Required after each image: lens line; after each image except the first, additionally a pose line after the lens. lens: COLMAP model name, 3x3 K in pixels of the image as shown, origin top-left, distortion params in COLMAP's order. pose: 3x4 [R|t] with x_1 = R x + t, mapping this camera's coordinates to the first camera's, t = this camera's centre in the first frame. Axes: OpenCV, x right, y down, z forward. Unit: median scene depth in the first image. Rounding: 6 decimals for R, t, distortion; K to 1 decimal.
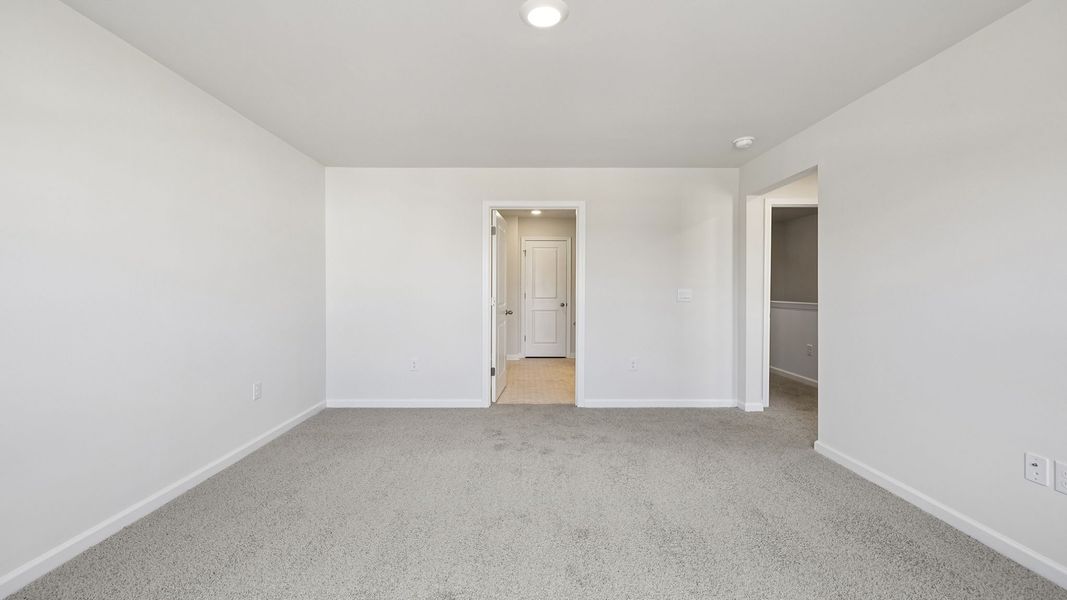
lens RADIAL K [[459.0, 0, 531.3], [0, 459.0, 299.1], [0, 0, 1]] dist [-0.004218, 0.000149]
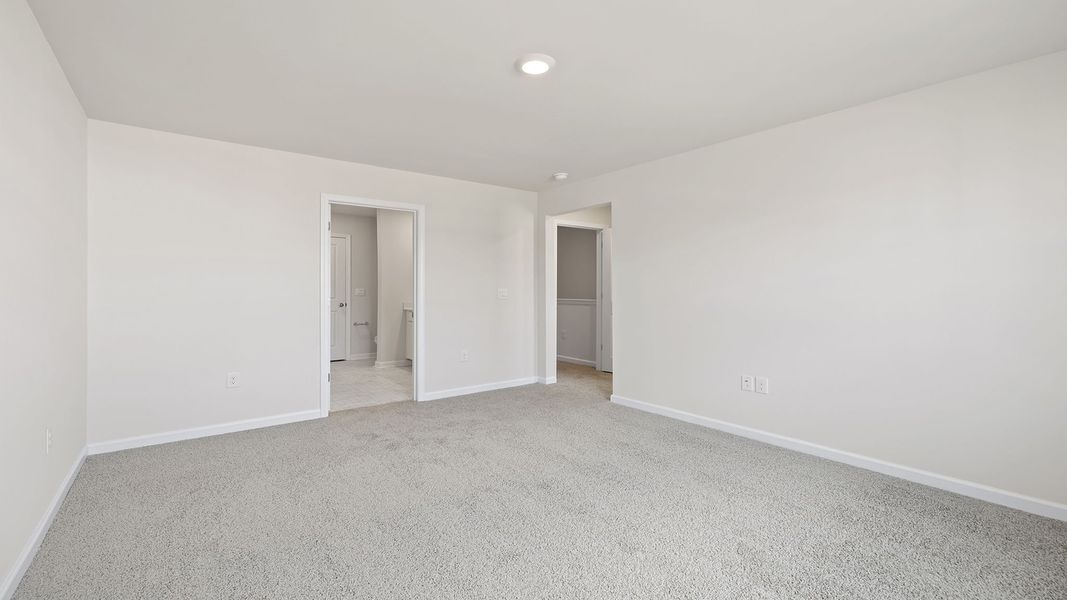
lens RADIAL K [[459.0, 0, 529.0], [0, 459.0, 293.8], [0, 0, 1]] dist [-0.004218, 0.000149]
pose [[0.790596, -0.008191, 0.612284, -0.355652], [0.013927, 0.999892, -0.004606, -0.001498], [-0.612180, 0.012169, 0.790625, 0.019948]]
